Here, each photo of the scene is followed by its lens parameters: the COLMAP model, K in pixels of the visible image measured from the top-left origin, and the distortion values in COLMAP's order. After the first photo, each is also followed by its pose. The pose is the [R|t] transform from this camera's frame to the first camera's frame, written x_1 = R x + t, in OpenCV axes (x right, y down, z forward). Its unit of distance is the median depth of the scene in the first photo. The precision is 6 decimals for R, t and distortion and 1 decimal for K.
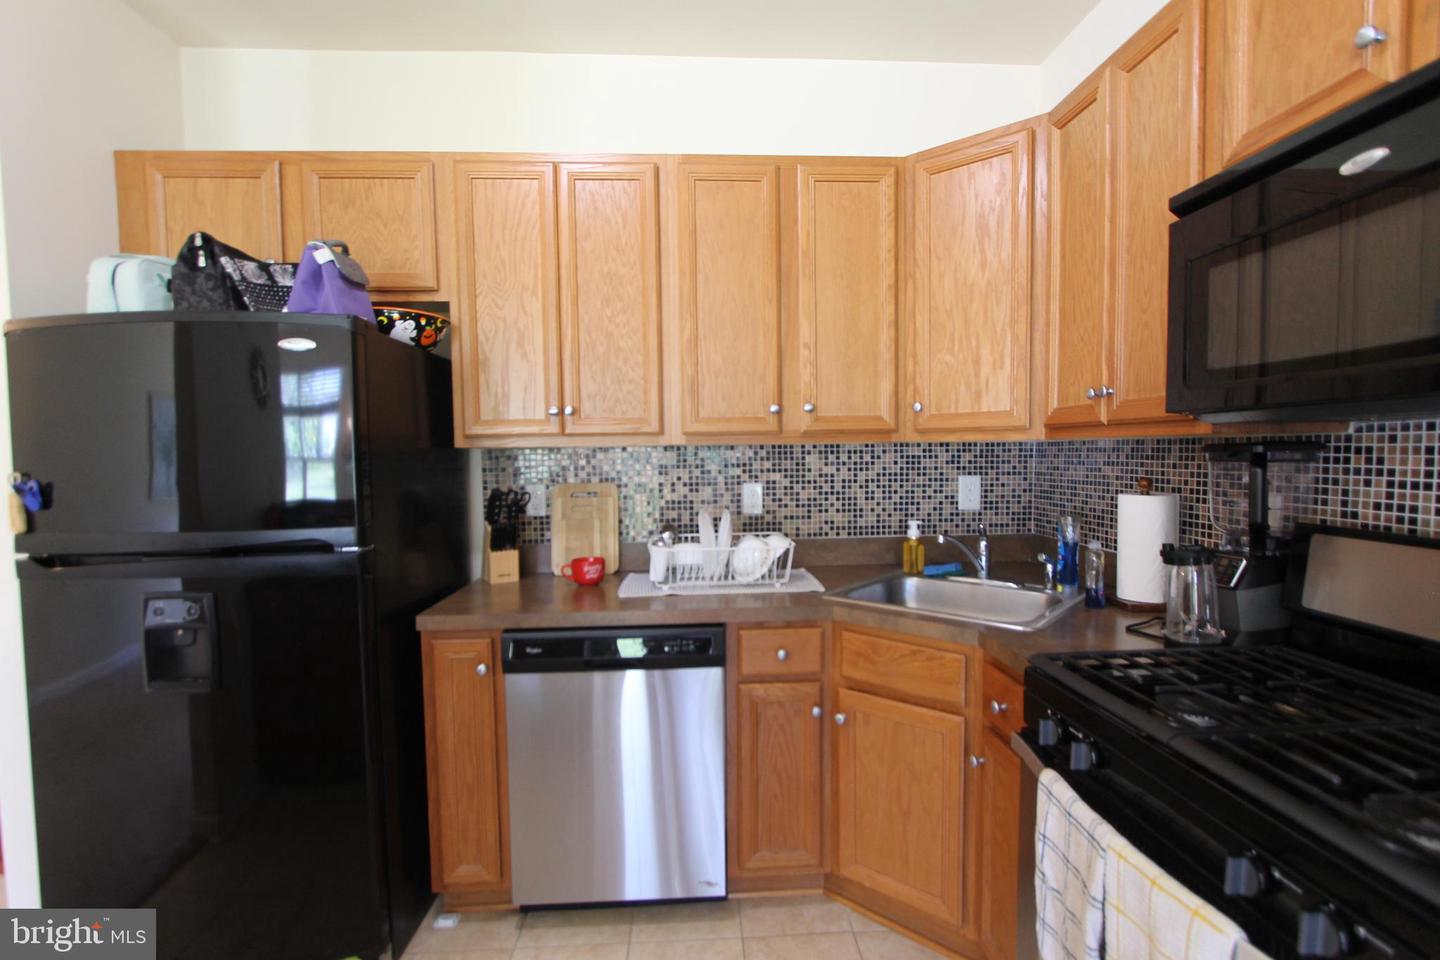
lens RADIAL K [[673.0, 0, 724.3], [0, 673.0, 491.3], [0, 0, 1]] dist [-0.015378, 0.001311]
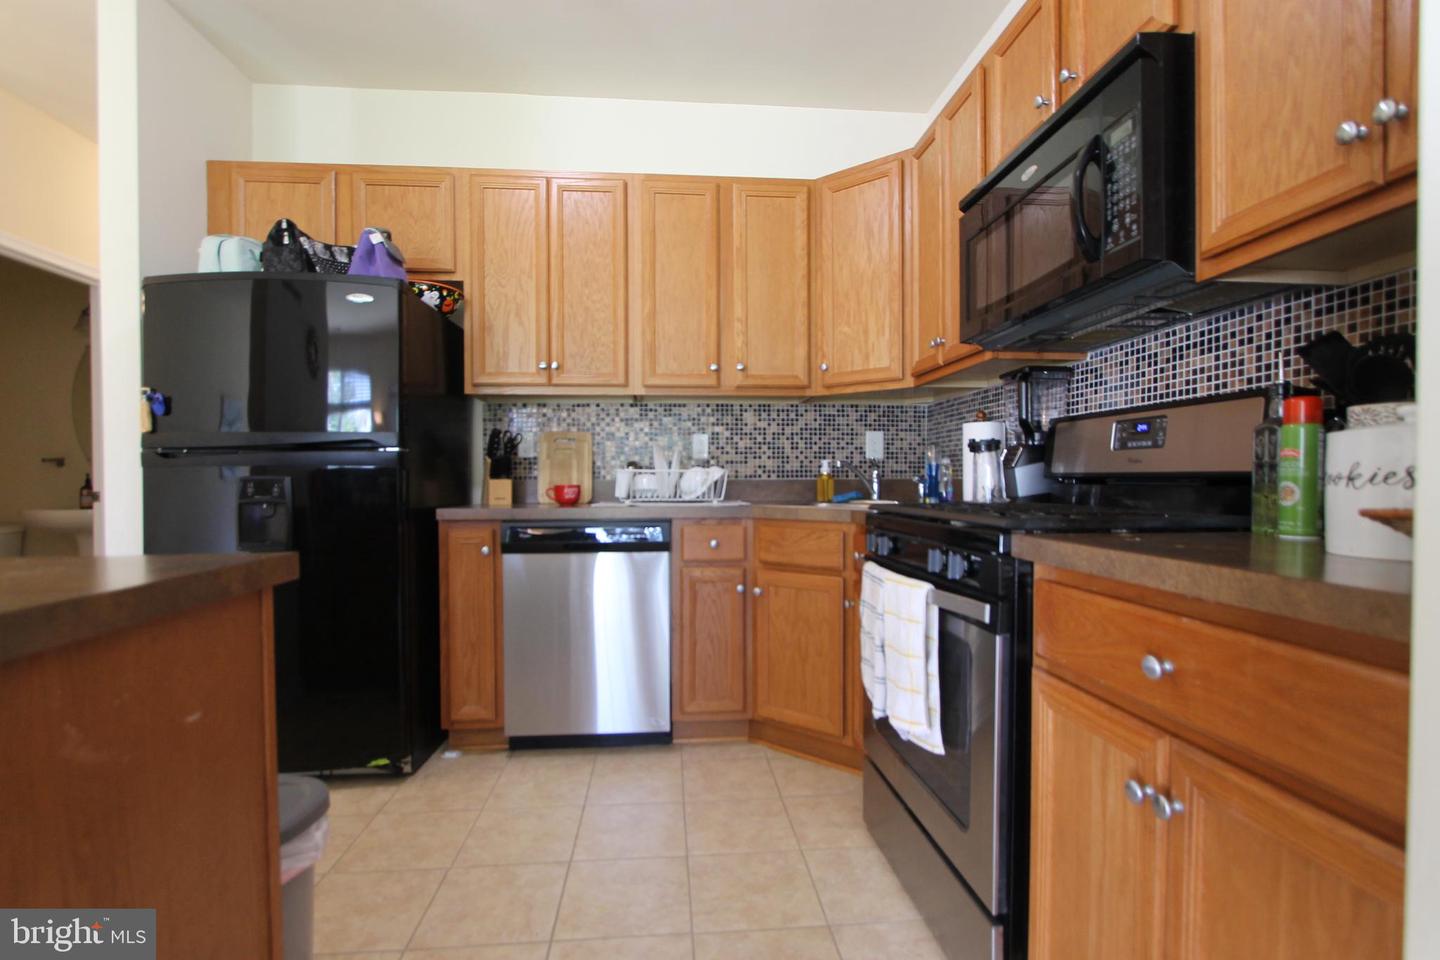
lens RADIAL K [[673.0, 0, 721.8], [0, 673.0, 491.6], [0, 0, 1]] dist [-0.015378, 0.001311]
pose [[0.999568, 0.008757, 0.028066, 0.057657], [-0.007545, 0.999047, -0.043000, 0.180458], [-0.028416, 0.042770, 0.998681, -0.298697]]
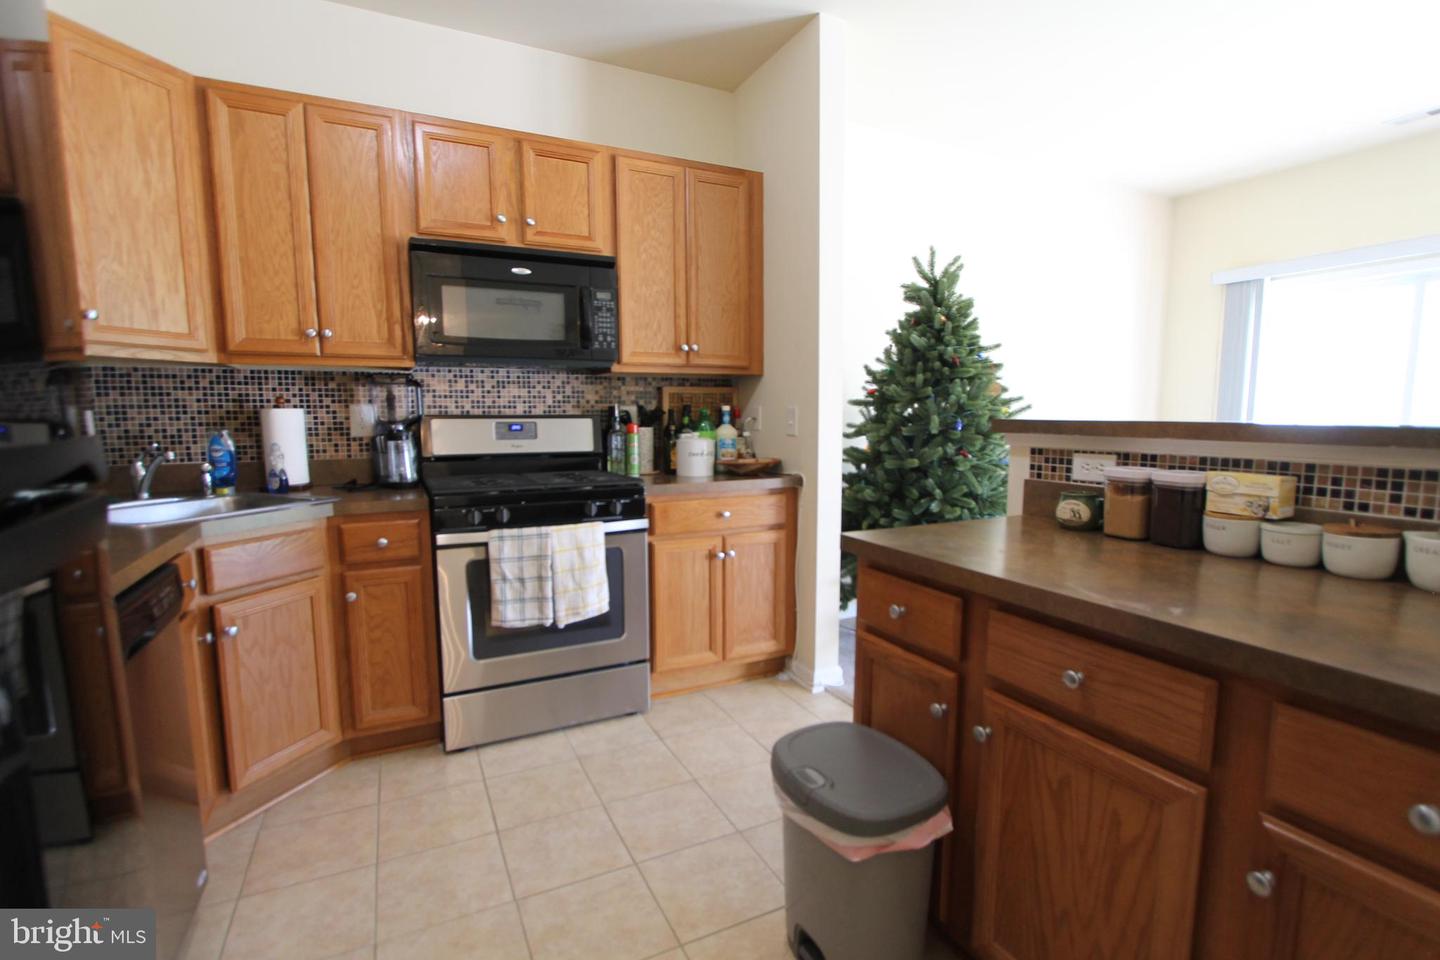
lens RADIAL K [[673.0, 0, 726.3], [0, 673.0, 489.9], [0, 0, 1]] dist [-0.015378, 0.001311]
pose [[-0.395475, -0.091364, 0.913922, -0.902536], [0.062904, 0.990010, 0.126190, 0.047807], [-0.916320, 0.107395, -0.385776, 0.621582]]
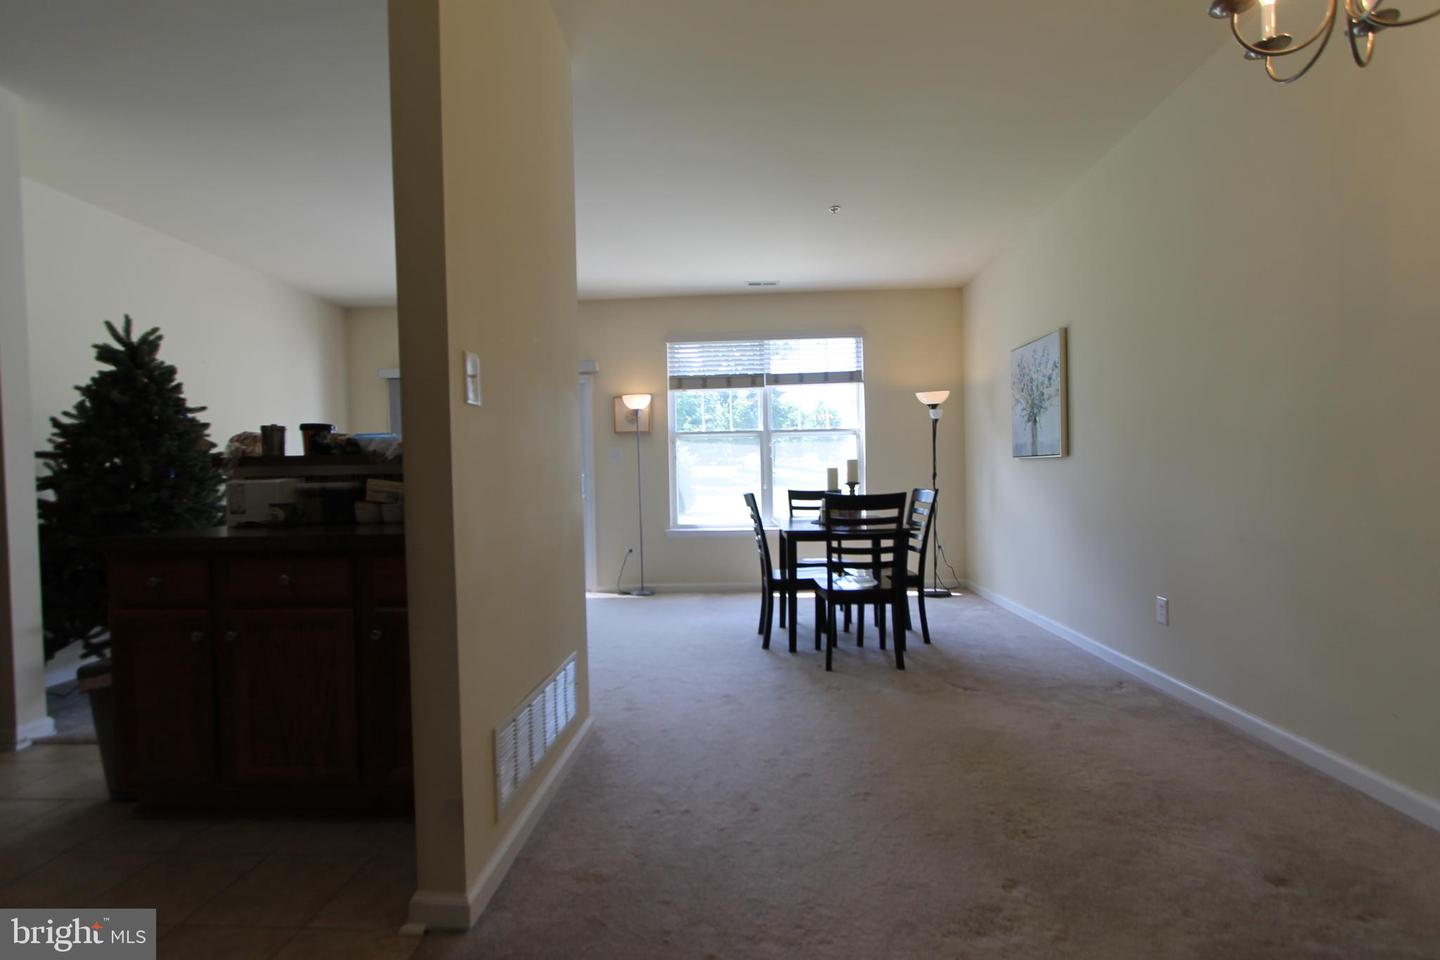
lens RADIAL K [[673.0, 0, 726.0], [0, 673.0, 492.3], [0, 0, 1]] dist [-0.015378, 0.001311]
pose [[-0.994133, 0.033093, 0.102978, -1.300285], [0.041253, 0.996088, 0.078145, 0.097616], [-0.099989, 0.081934, -0.991609, 1.092965]]
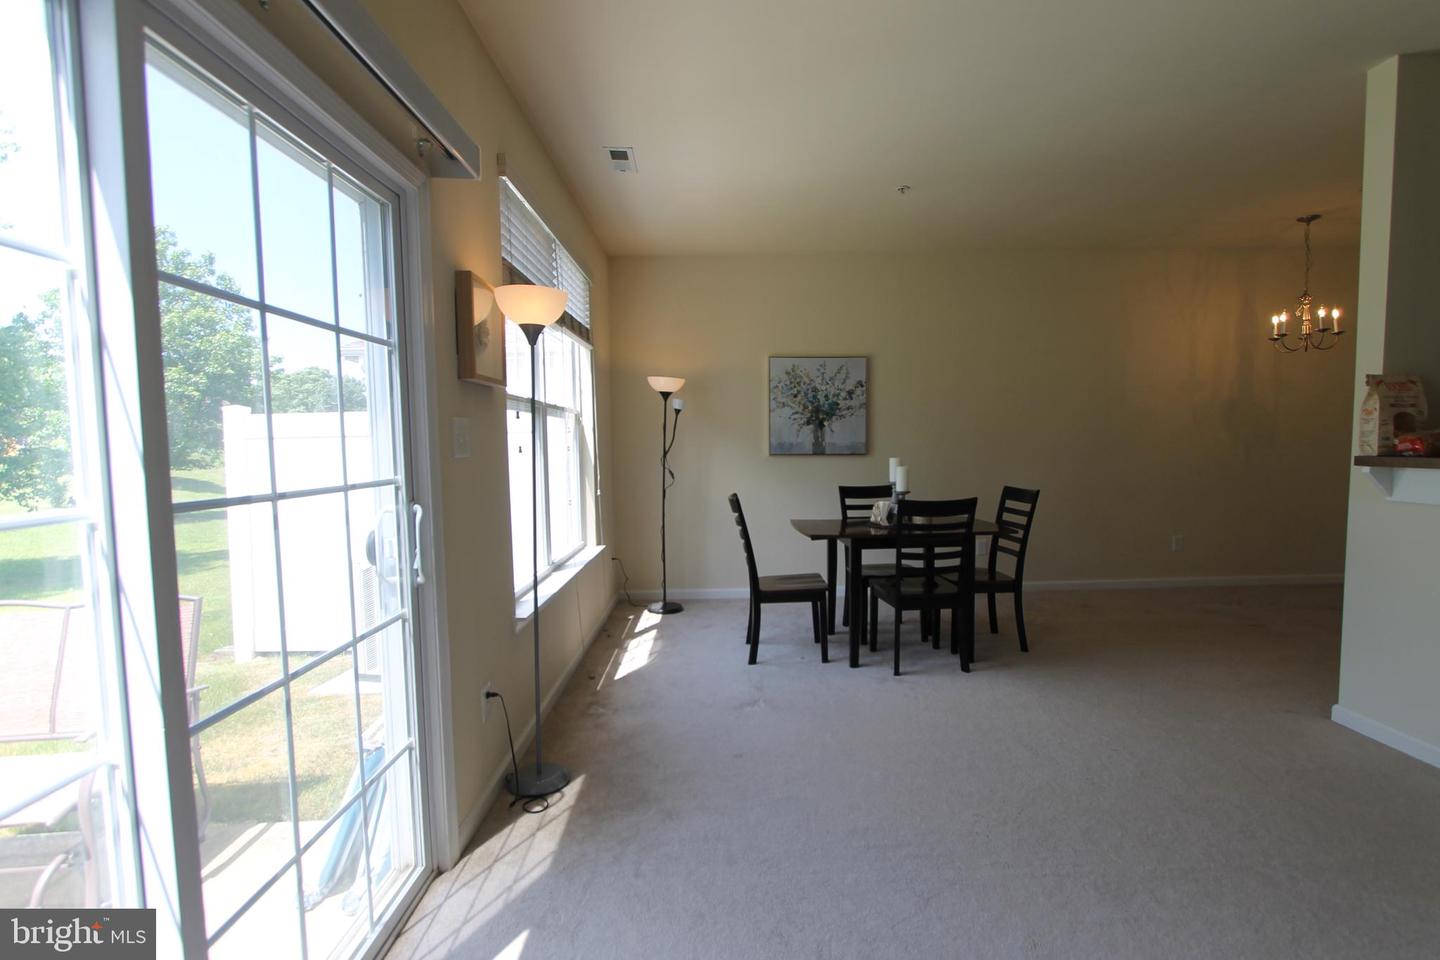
lens RADIAL K [[673.0, 0, 728.7], [0, 673.0, 485.7], [0, 0, 1]] dist [-0.015378, 0.001311]
pose [[-0.046706, 0.079422, -0.995746, 0.570004], [-0.042868, 0.995756, 0.081433, 0.116739], [0.997988, 0.046489, -0.043103, -1.458109]]
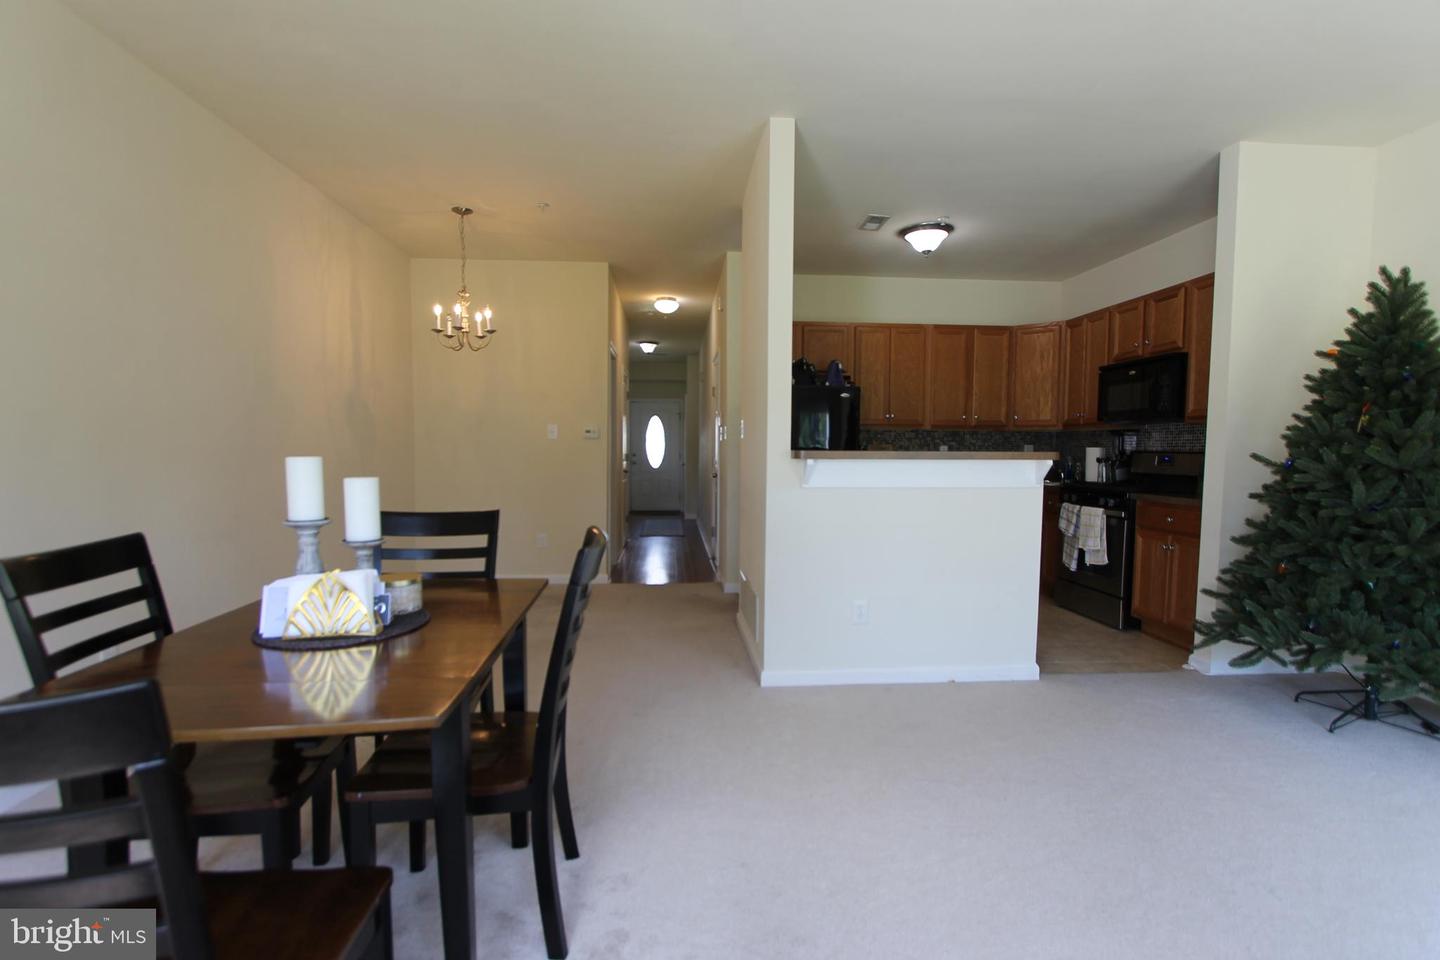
lens RADIAL K [[673.0, 0, 721.3], [0, 673.0, 493.8], [0, 0, 1]] dist [-0.015378, 0.001311]
pose [[0.999725, 0.018442, 0.014494, -1.003333], [-0.018523, 0.999814, 0.005459, 0.205735], [-0.014391, -0.005726, 0.999880, -1.827820]]
